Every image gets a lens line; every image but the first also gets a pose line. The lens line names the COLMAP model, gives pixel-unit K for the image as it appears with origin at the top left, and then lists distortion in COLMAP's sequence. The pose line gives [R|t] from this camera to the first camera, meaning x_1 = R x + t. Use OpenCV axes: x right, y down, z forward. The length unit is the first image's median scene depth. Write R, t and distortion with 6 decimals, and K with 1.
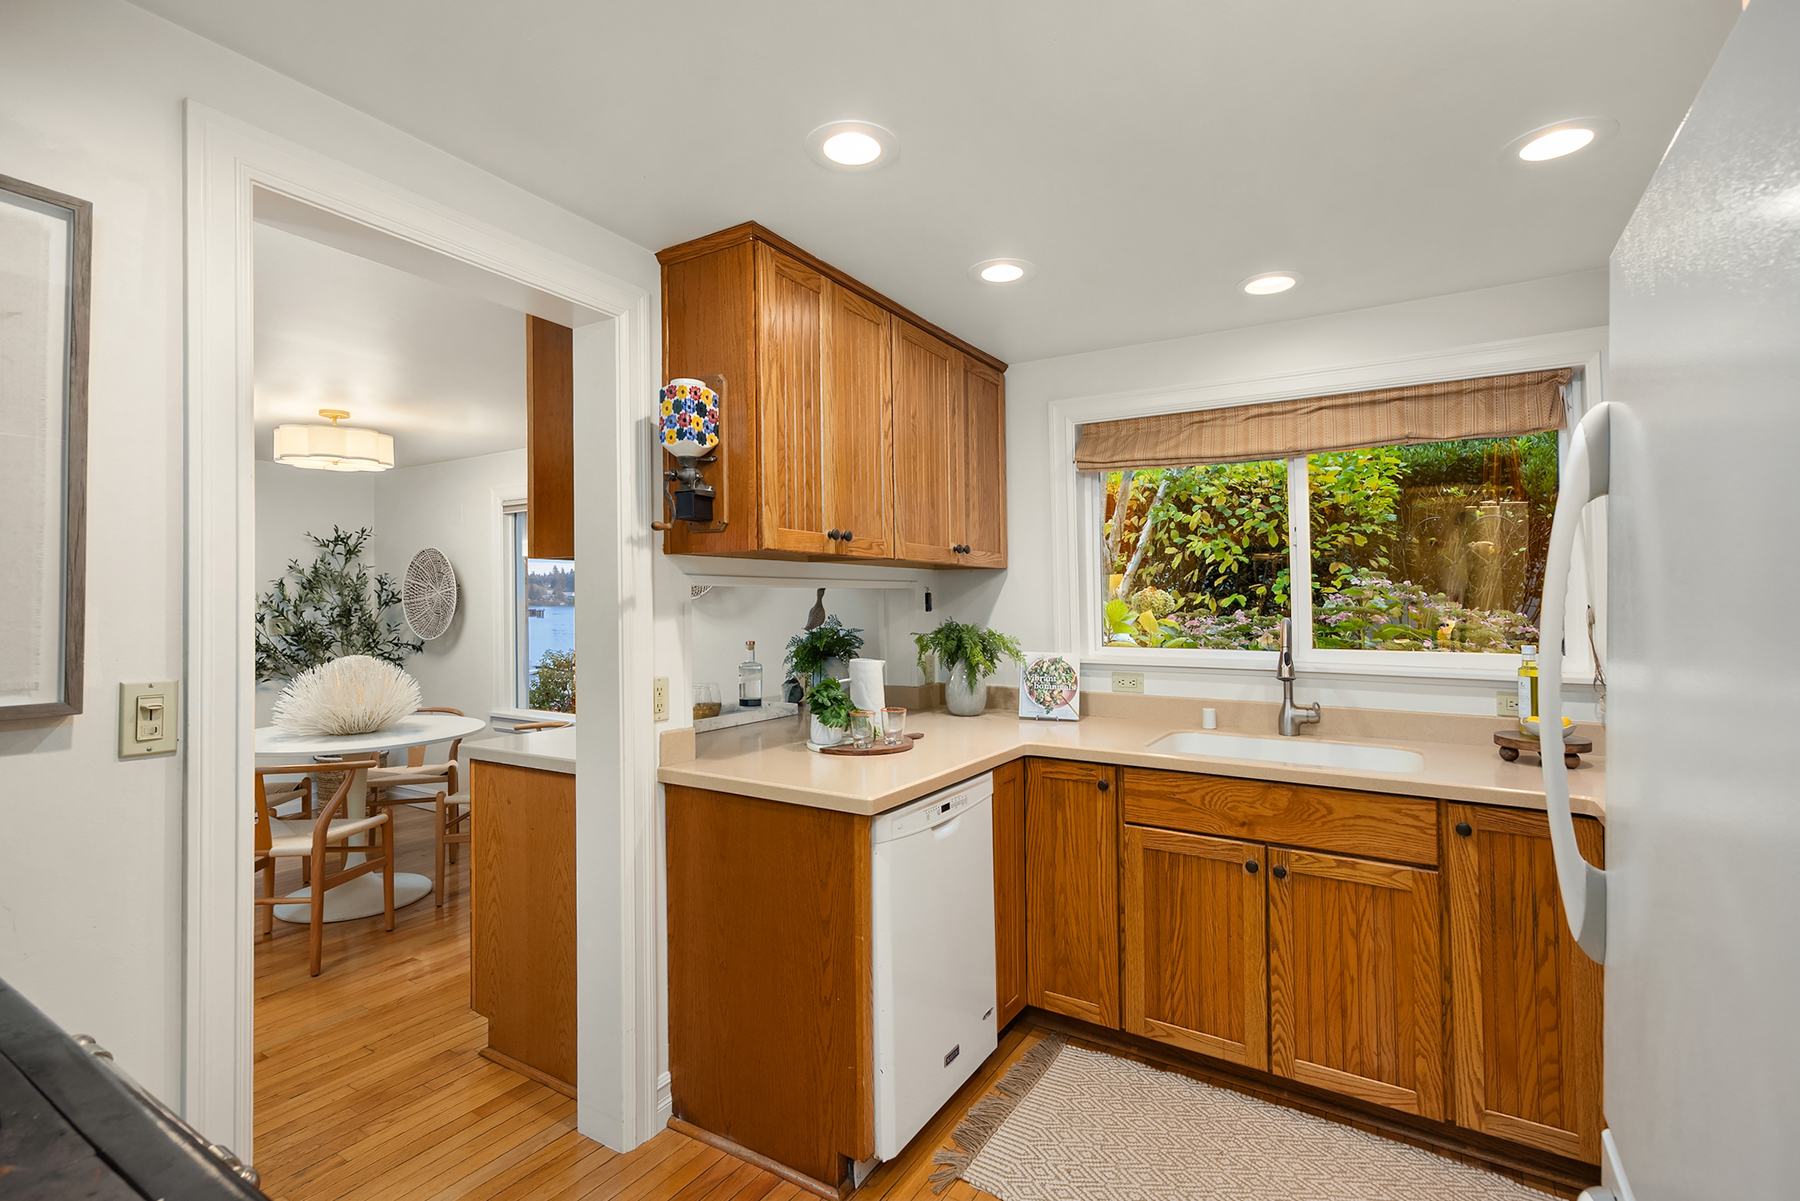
lens RADIAL K [[838.4, 0, 894.1], [0, 838.4, 594.8], [0, 0, 1]] dist [-0.004122, -0.000522]
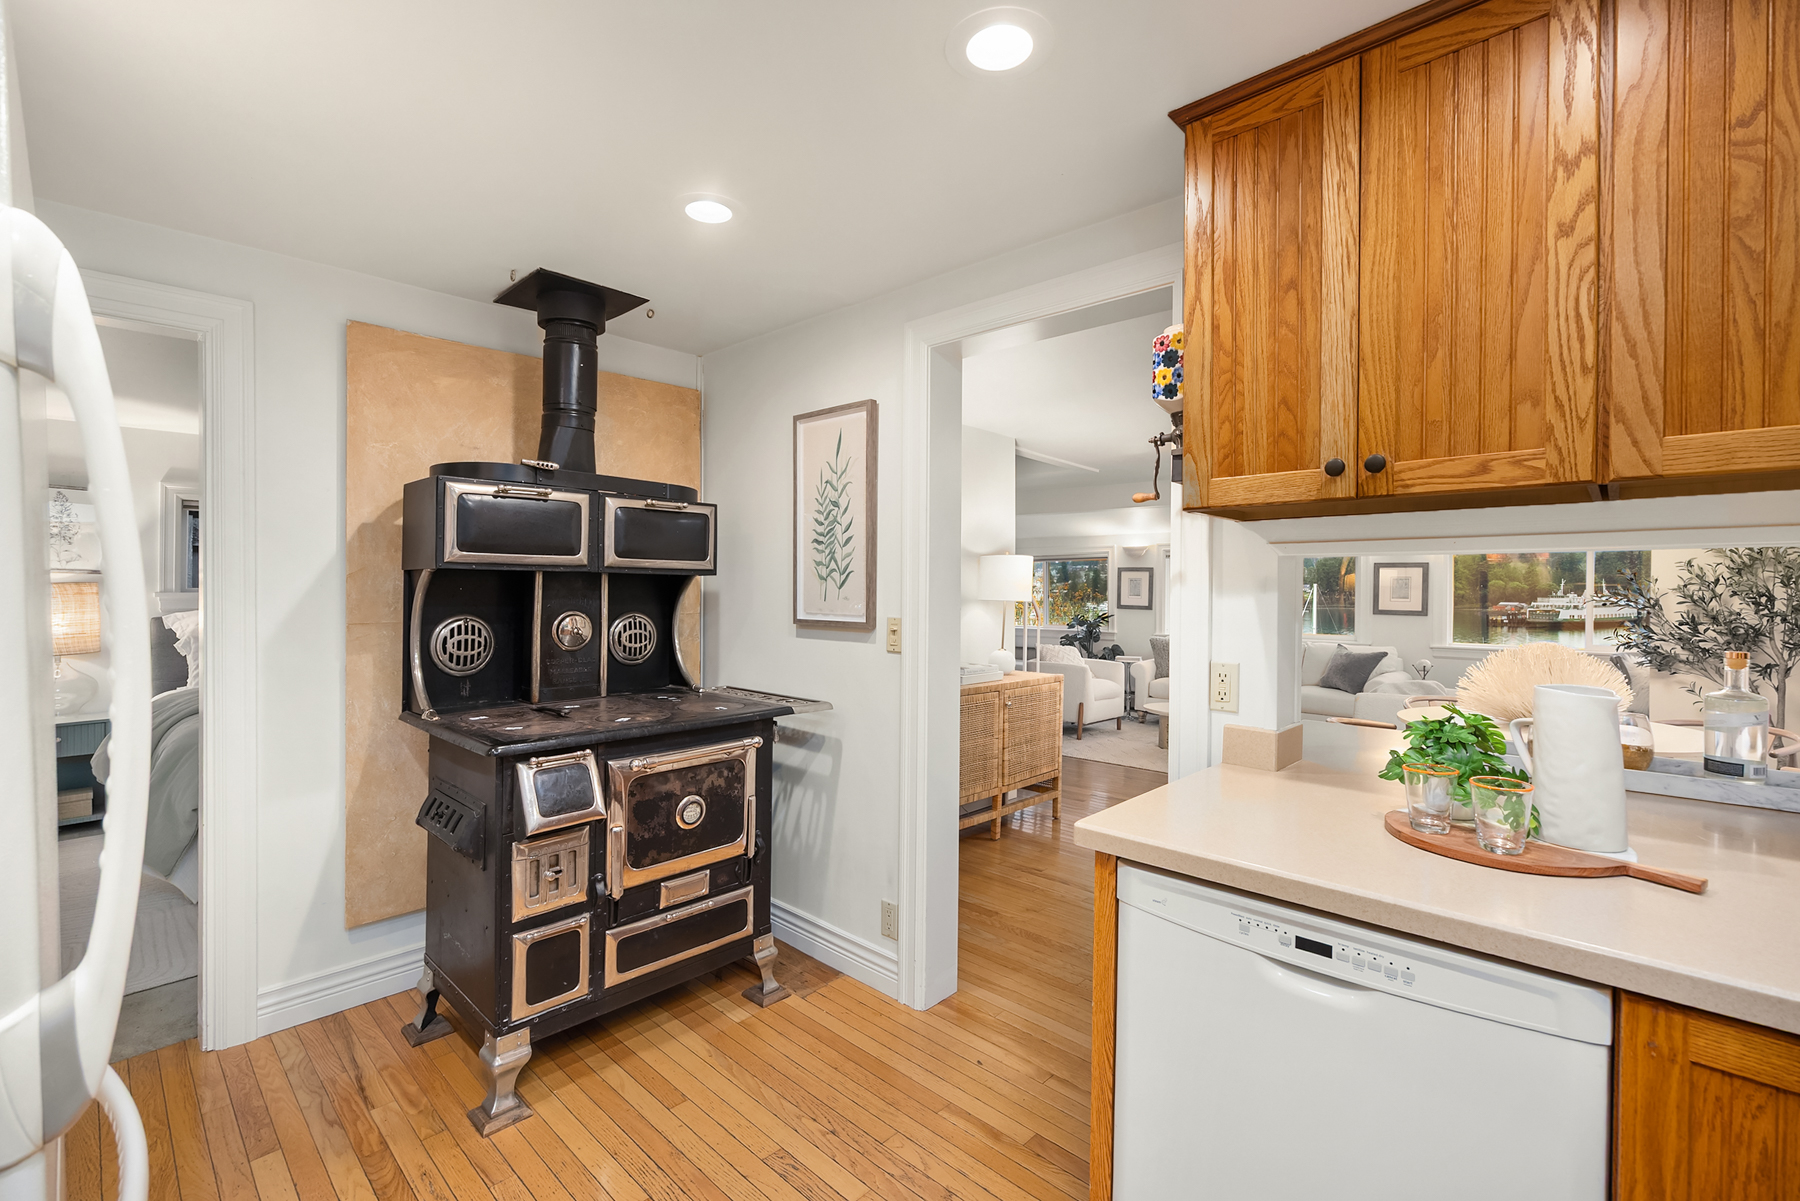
lens RADIAL K [[787.2, 0, 891.1], [0, 787.2, 600.1], [0, 0, 1]] dist [0.000934, 0.000249]
pose [[-0.209243, 0.014089, -0.977762, 0.259407], [0.002940, 0.999901, 0.013779, 0.008764], [0.977859, 0.000009, -0.209263, 0.353440]]
